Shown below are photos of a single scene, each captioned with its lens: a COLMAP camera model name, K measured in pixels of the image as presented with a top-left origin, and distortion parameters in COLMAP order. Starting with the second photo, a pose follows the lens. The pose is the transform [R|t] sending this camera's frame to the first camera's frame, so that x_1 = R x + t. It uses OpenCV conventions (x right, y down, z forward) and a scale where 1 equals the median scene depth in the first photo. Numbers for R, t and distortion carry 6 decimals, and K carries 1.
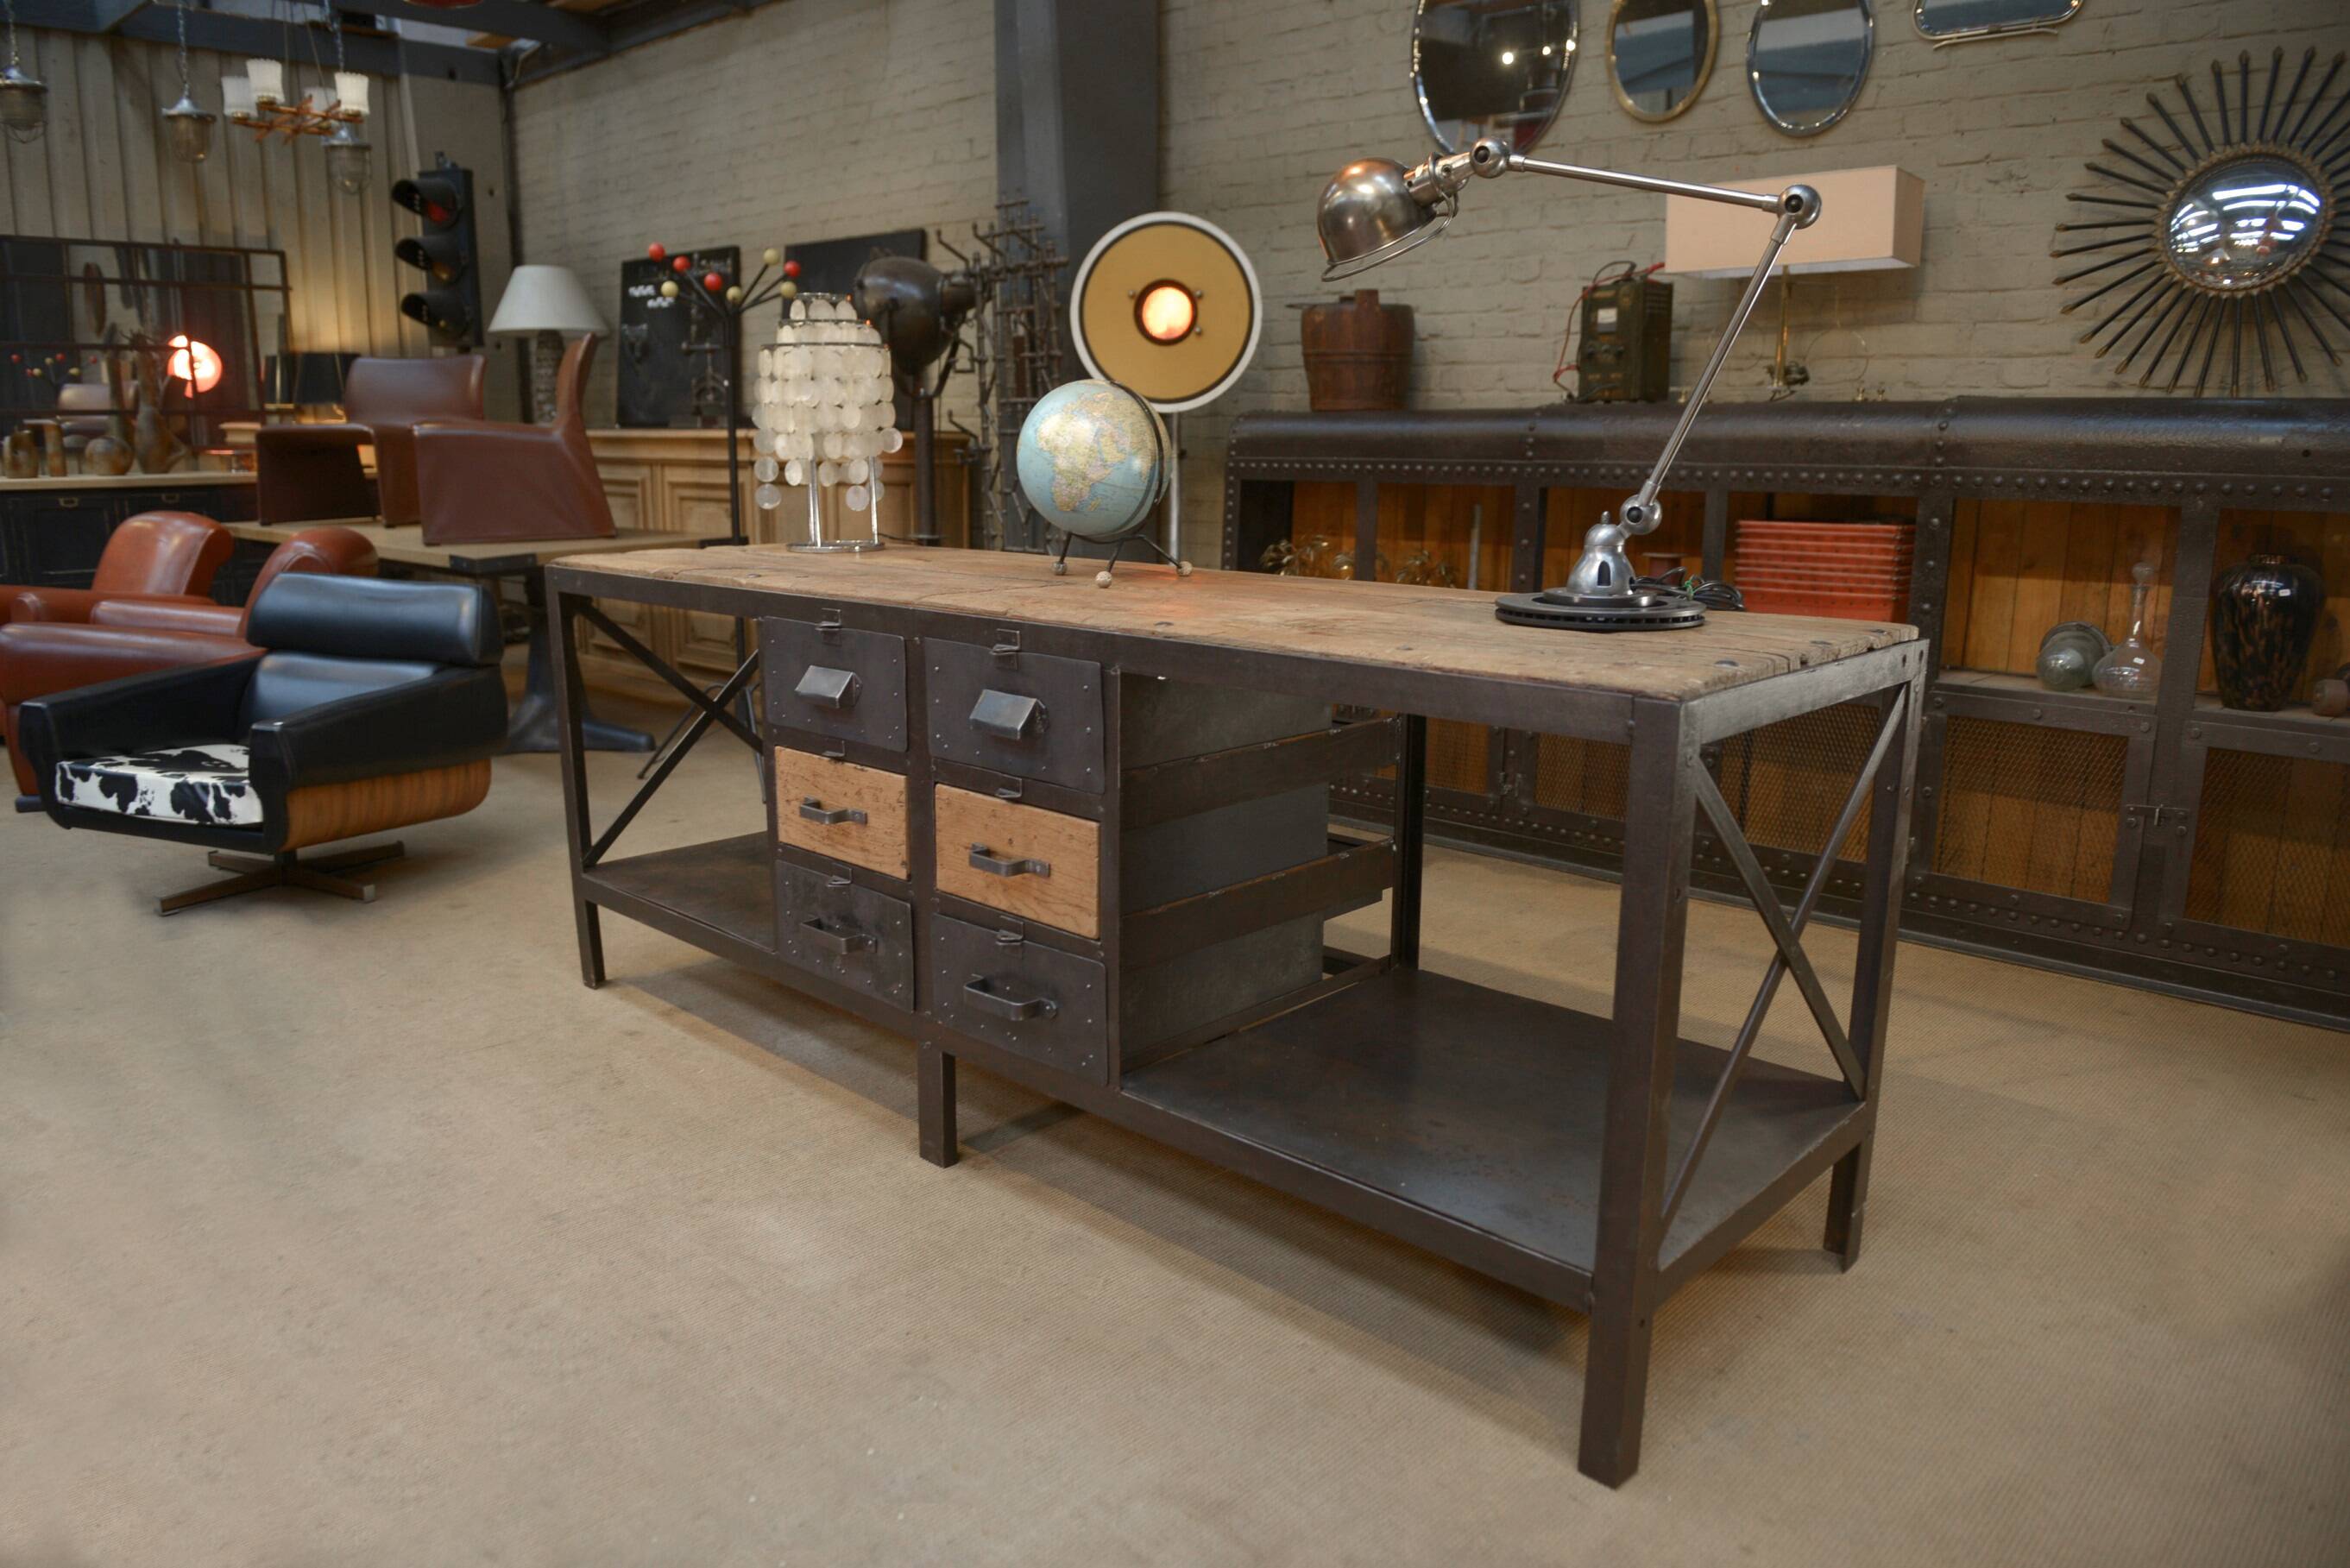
lens RADIAL K [[1596.2, 0, 1166.8], [0, 1596.2, 795.3], [0, 0, 1]] dist [-0.057747, 0.000557]
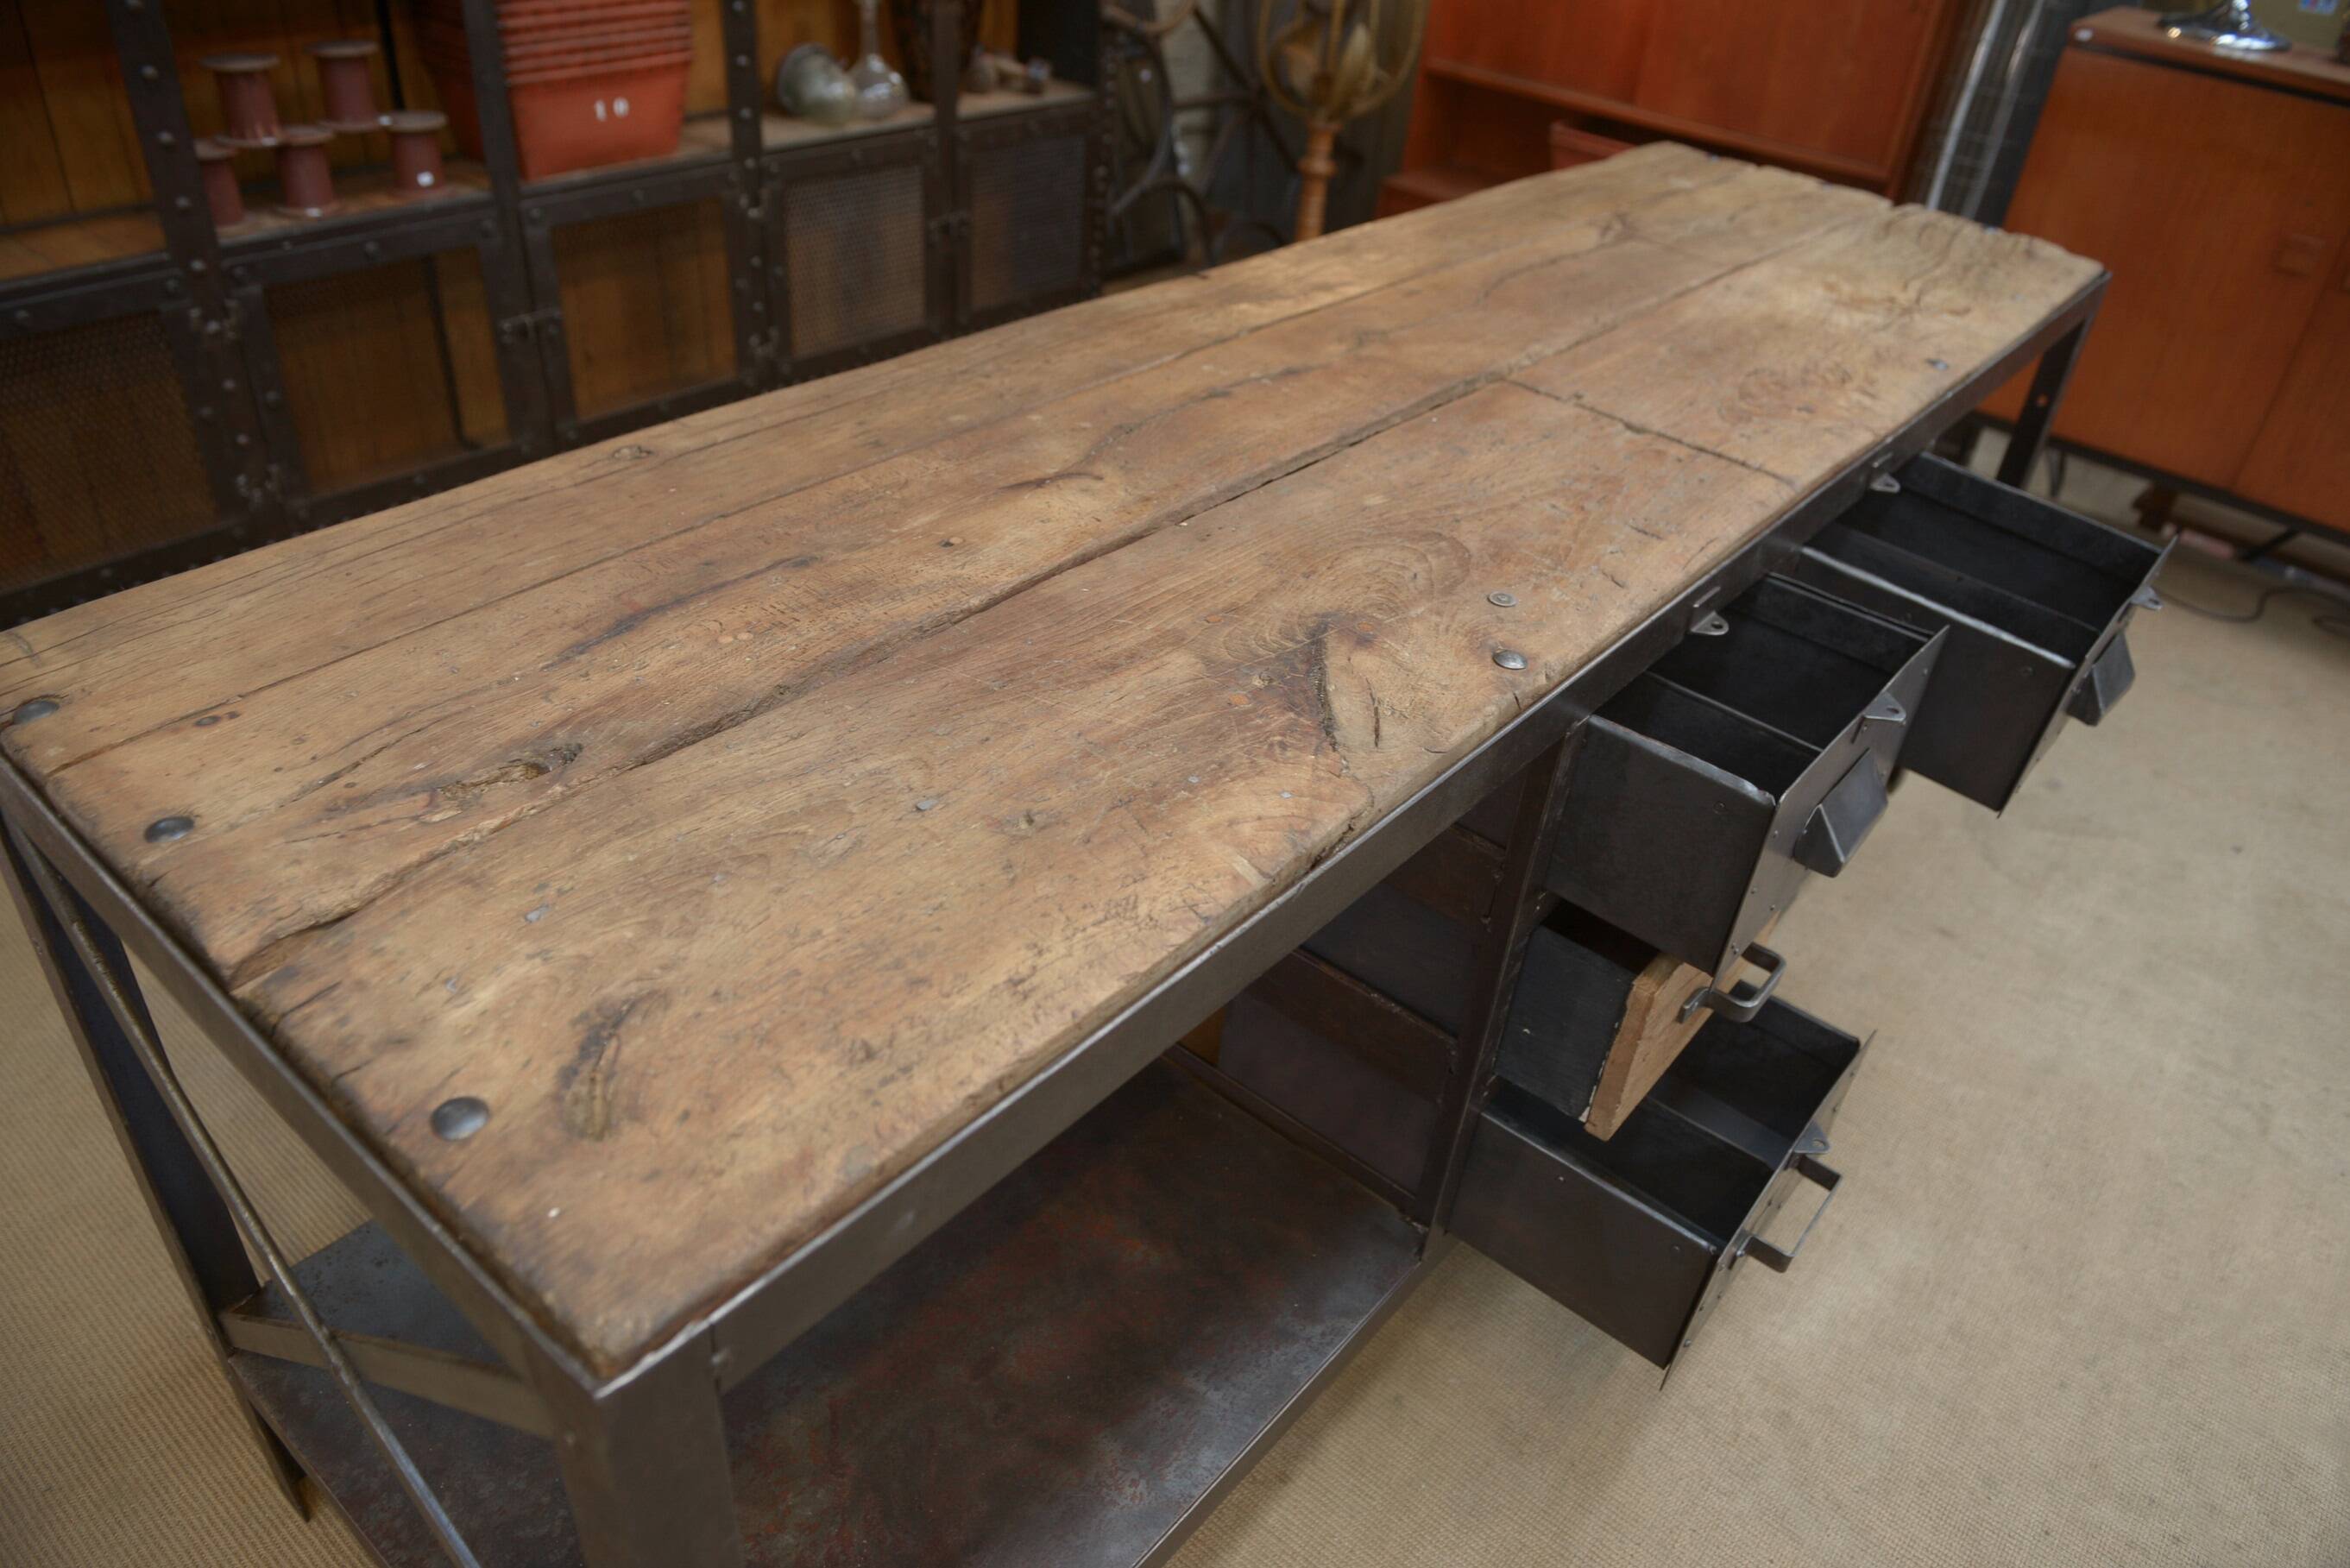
lens RADIAL K [[1596.2, 0, 1170.8], [0, 1596.2, 802.3], [0, 0, 1]] dist [-0.057747, 0.000557]
pose [[-0.070031, -0.585049, 0.807969, -0.431103], [0.135078, 0.796936, 0.588767, -0.257052], [-0.988357, 0.150371, 0.023217, 0.780776]]
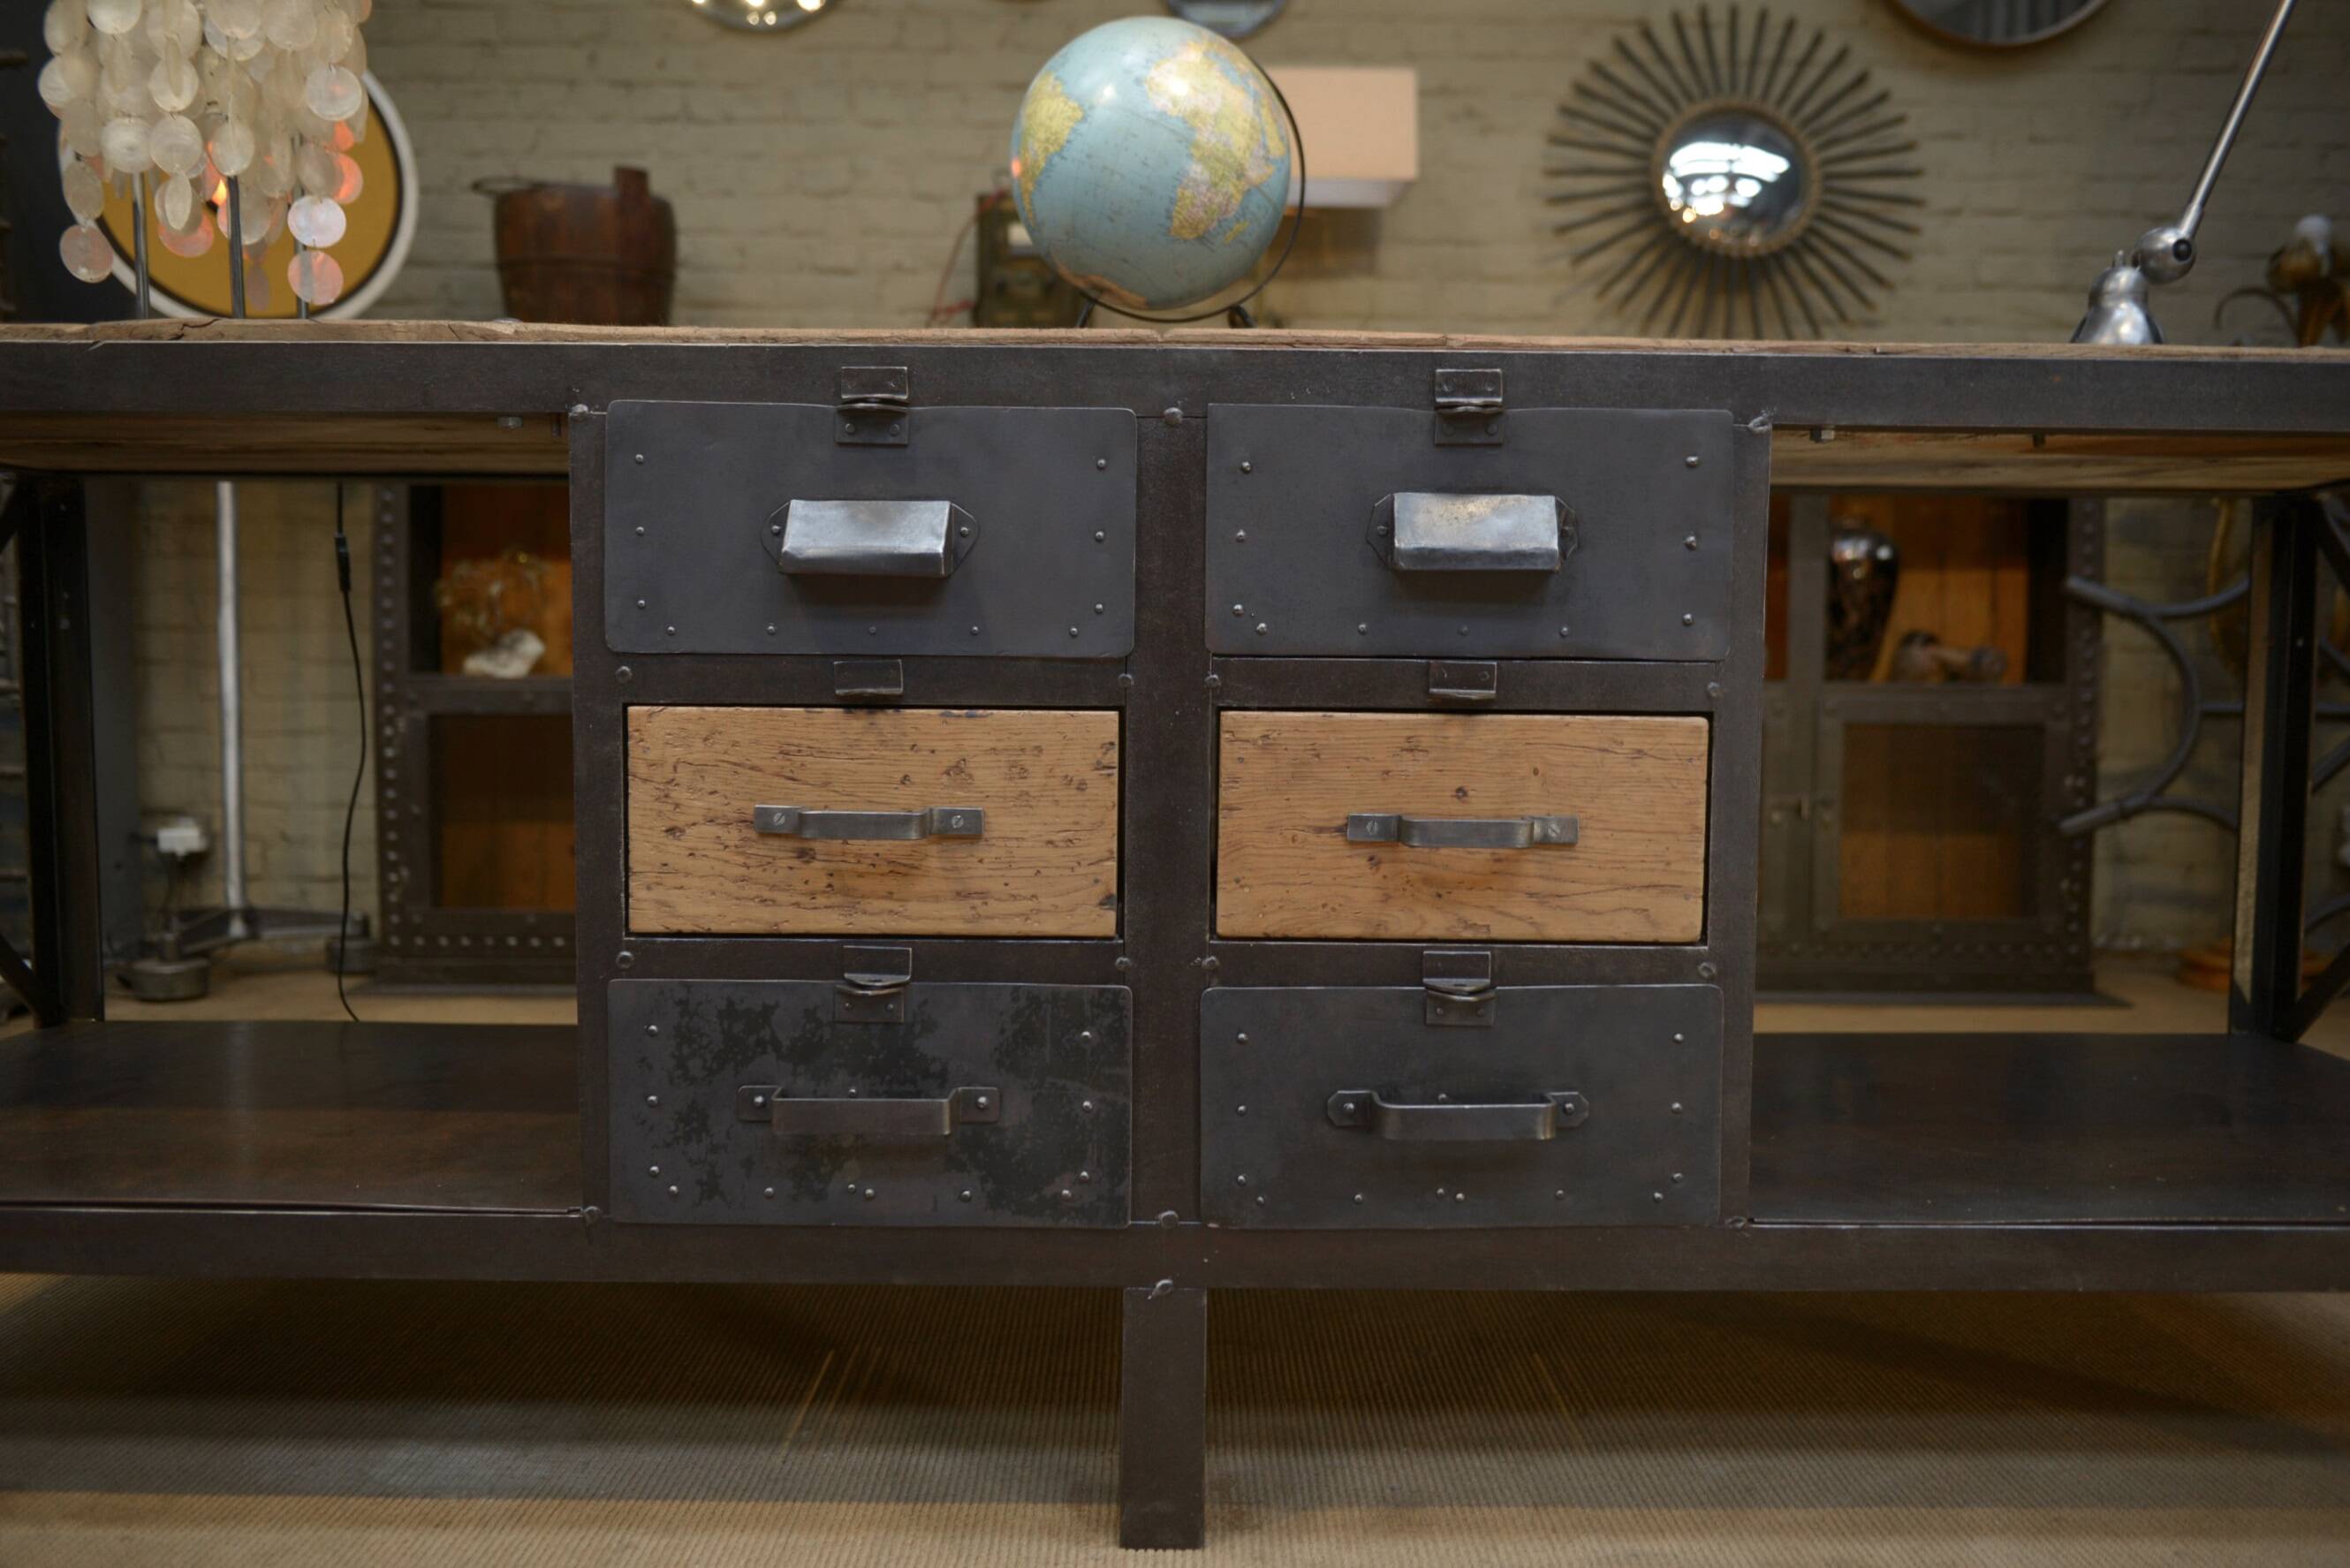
lens RADIAL K [[2011.7, 0, 1170.8], [0, 2011.7, 803.7], [0, 0, 1]] dist [-0.013984, 0.004006]
pose [[0.722379, -0.053344, 0.689437, -0.369101], [0.144630, 0.986624, -0.075201, 0.040850], [-0.676204, 0.154037, 0.720431, 0.367764]]
